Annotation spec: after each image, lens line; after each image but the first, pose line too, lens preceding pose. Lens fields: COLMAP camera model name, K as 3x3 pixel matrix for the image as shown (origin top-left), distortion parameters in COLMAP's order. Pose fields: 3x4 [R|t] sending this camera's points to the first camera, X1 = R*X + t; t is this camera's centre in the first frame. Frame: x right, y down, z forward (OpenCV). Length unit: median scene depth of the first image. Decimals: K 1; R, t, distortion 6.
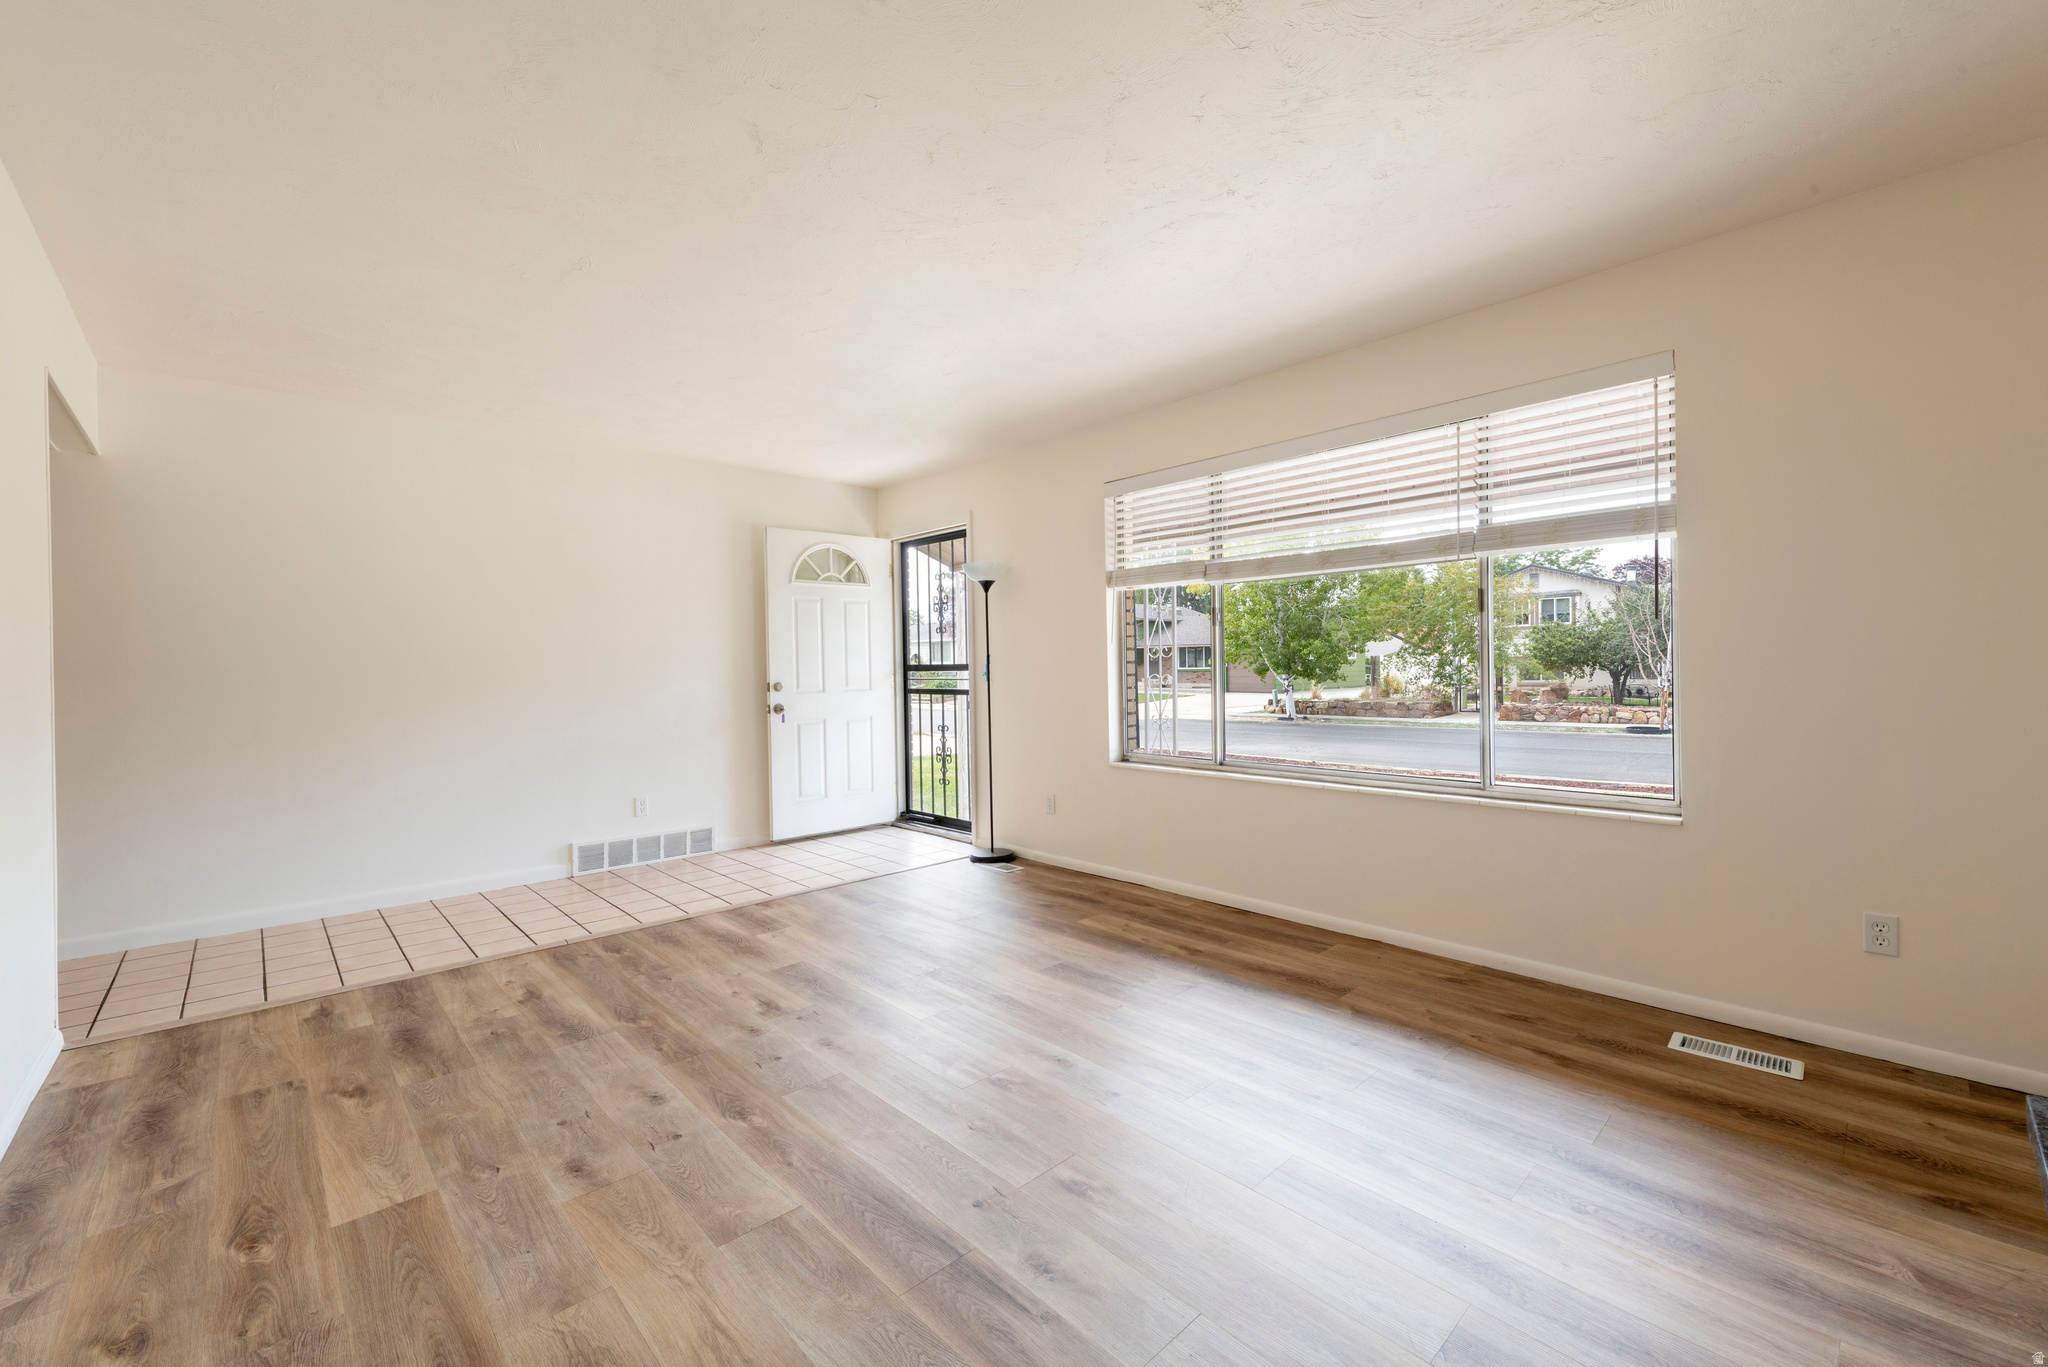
lens RADIAL K [[823.2, 0, 1026.7], [0, 823.2, 670.5], [0, 0, 1]] dist [0.017372, -0.000365]
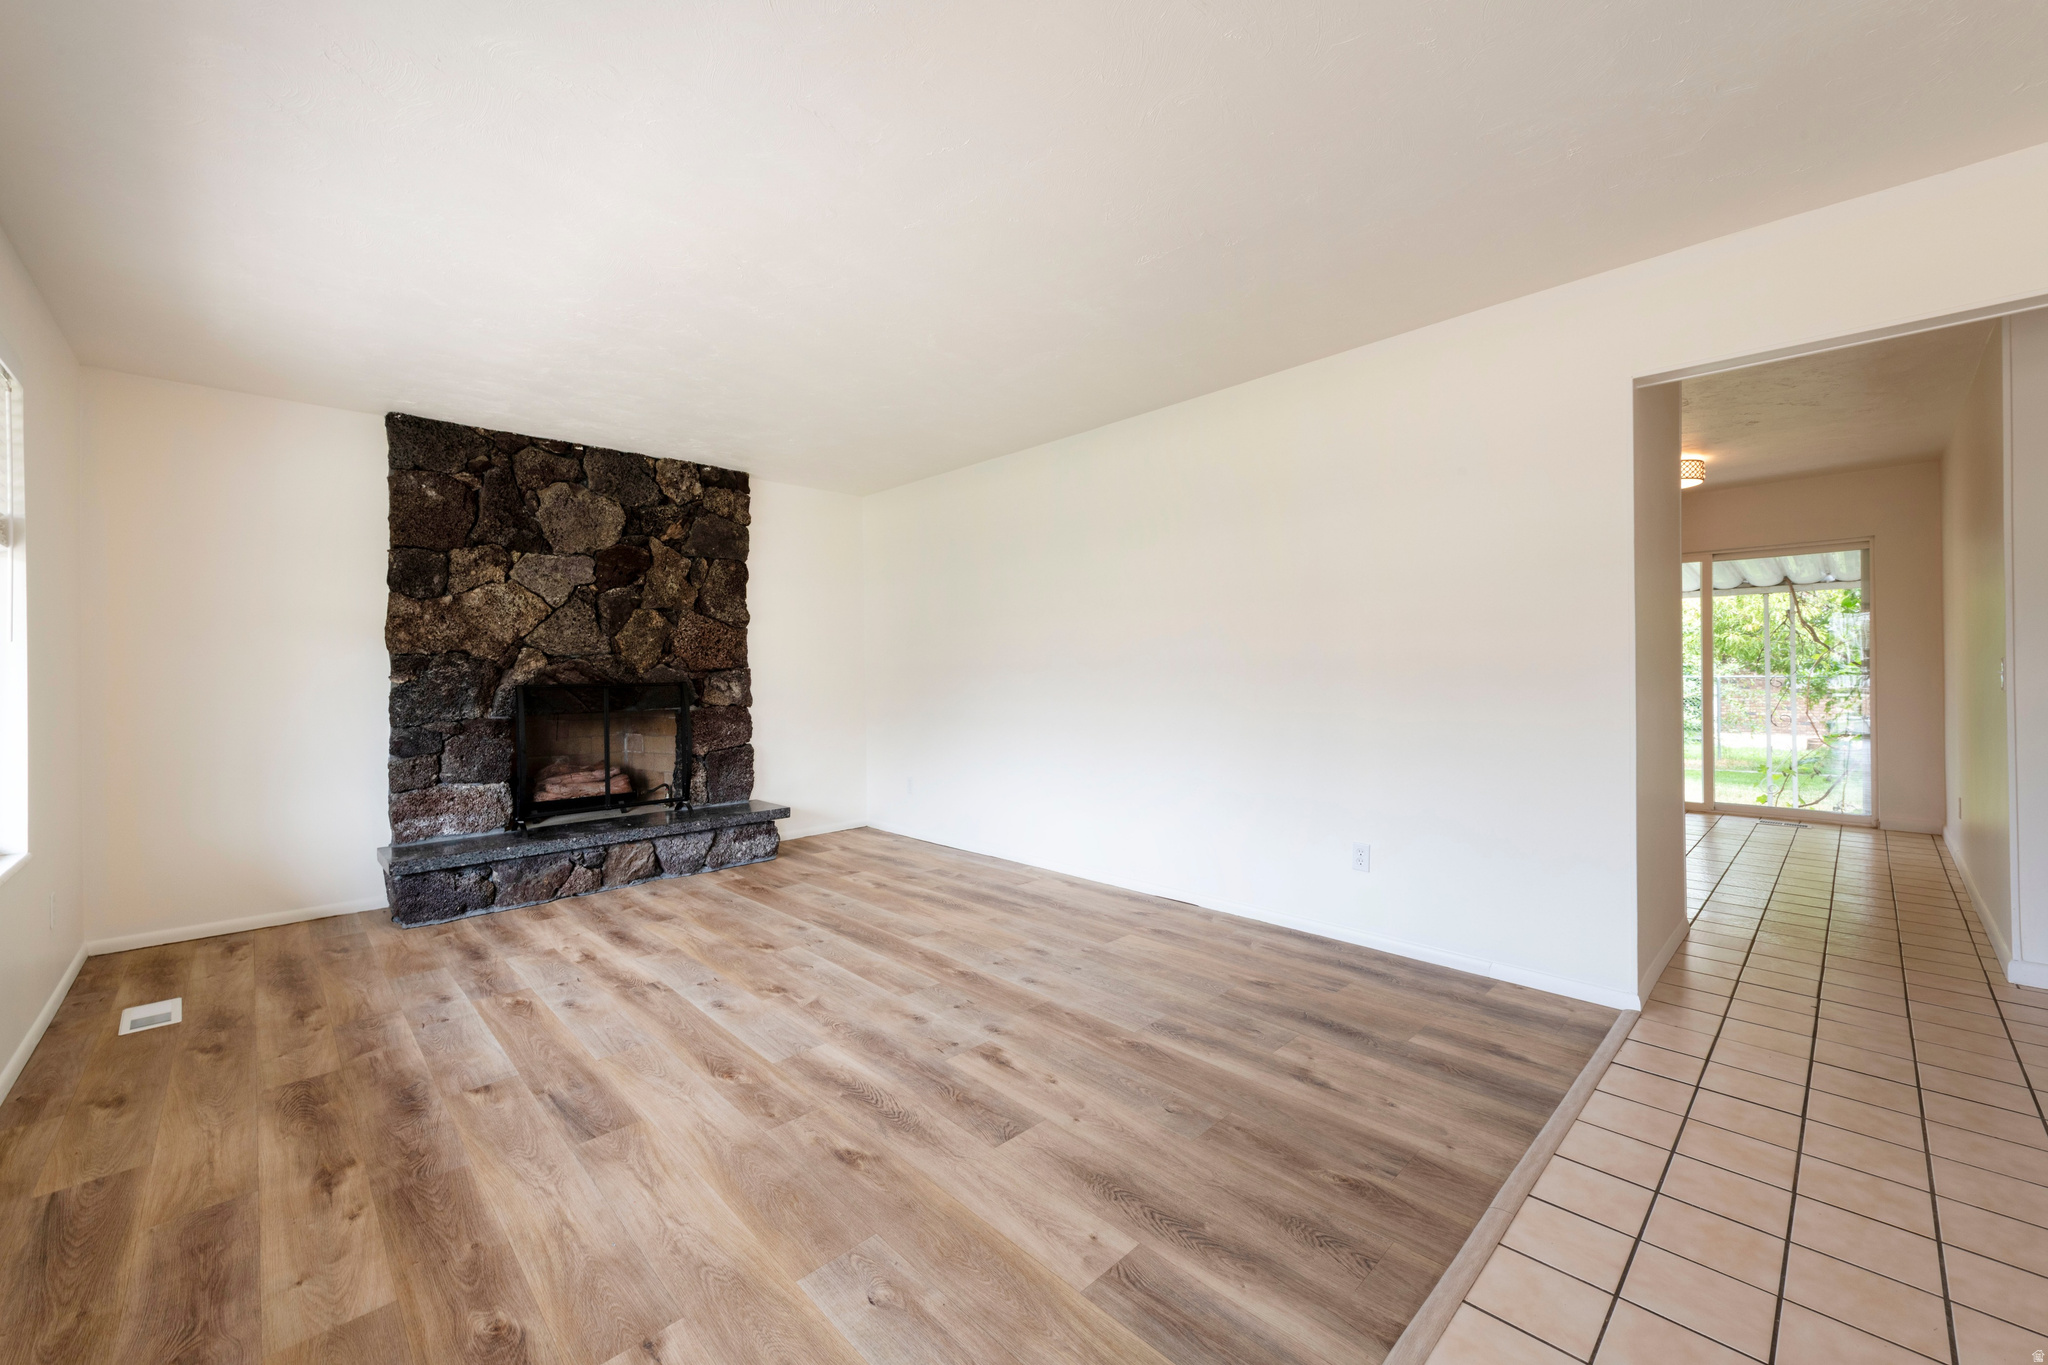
lens RADIAL K [[800.4, 0, 1030.7], [0, 800.4, 675.4], [0, 0, 1]] dist [0.015779, -0.000295]
pose [[-0.999469, 0.024302, -0.021713, -0.375841], [0.024098, 0.999663, 0.009605, -0.008818], [0.021939, 0.009077, -0.999718, 2.049969]]
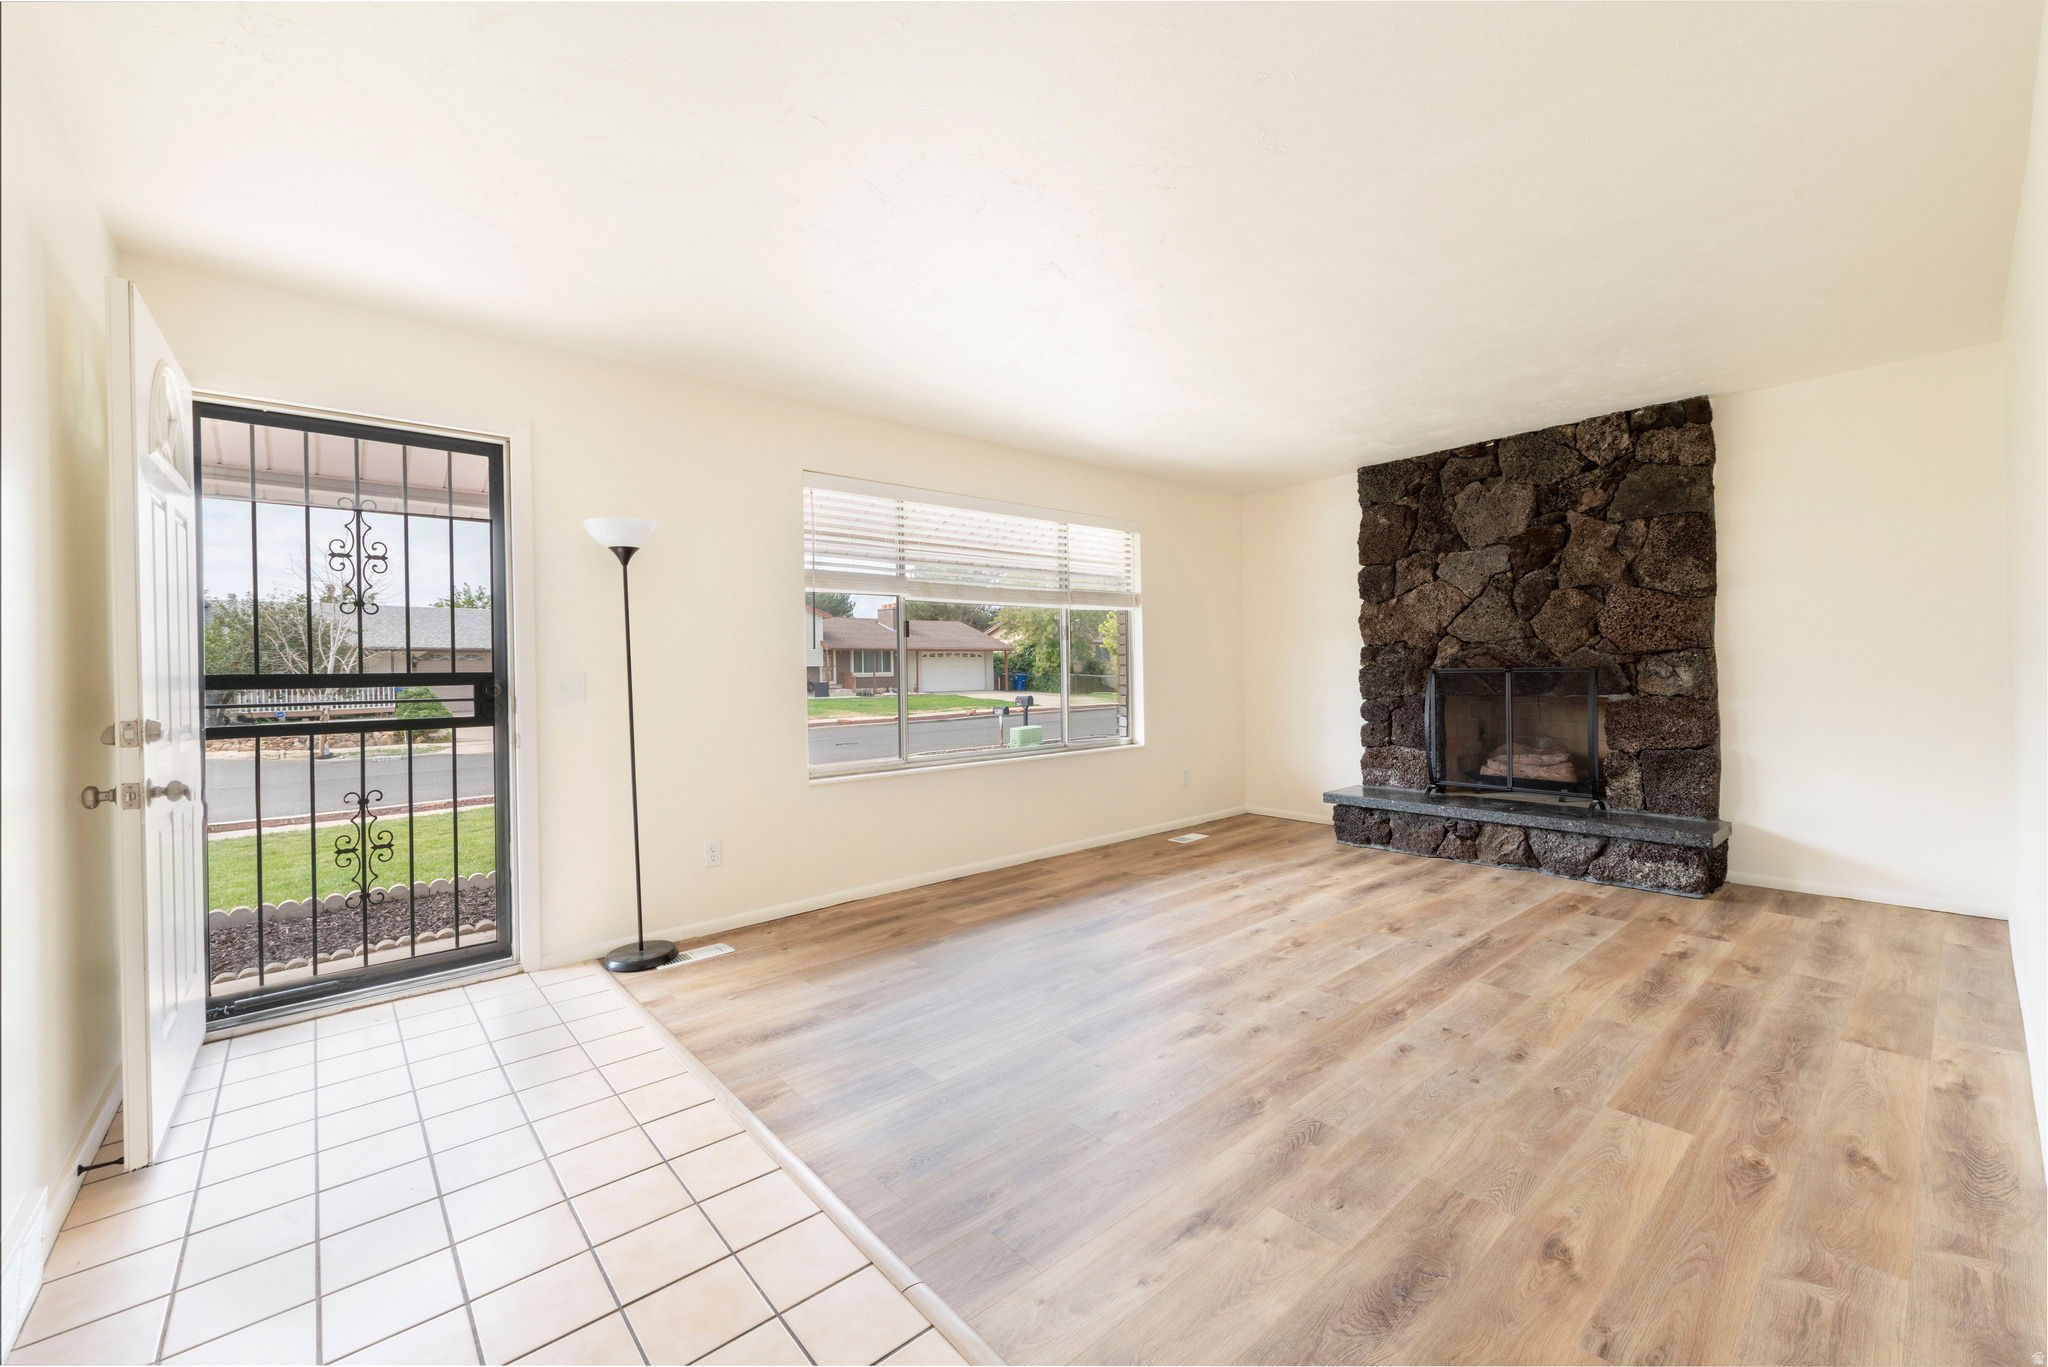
lens RADIAL K [[823.2, 0, 1026.7], [0, 823.2, 670.5], [0, 0, 1]] dist [0.017372, -0.000365]
pose [[0.033322, 0.012719, 0.999364, -1.380991], [0.020003, 0.999710, -0.013390, 0.012905], [-0.999244, 0.020437, 0.033058, 1.276382]]
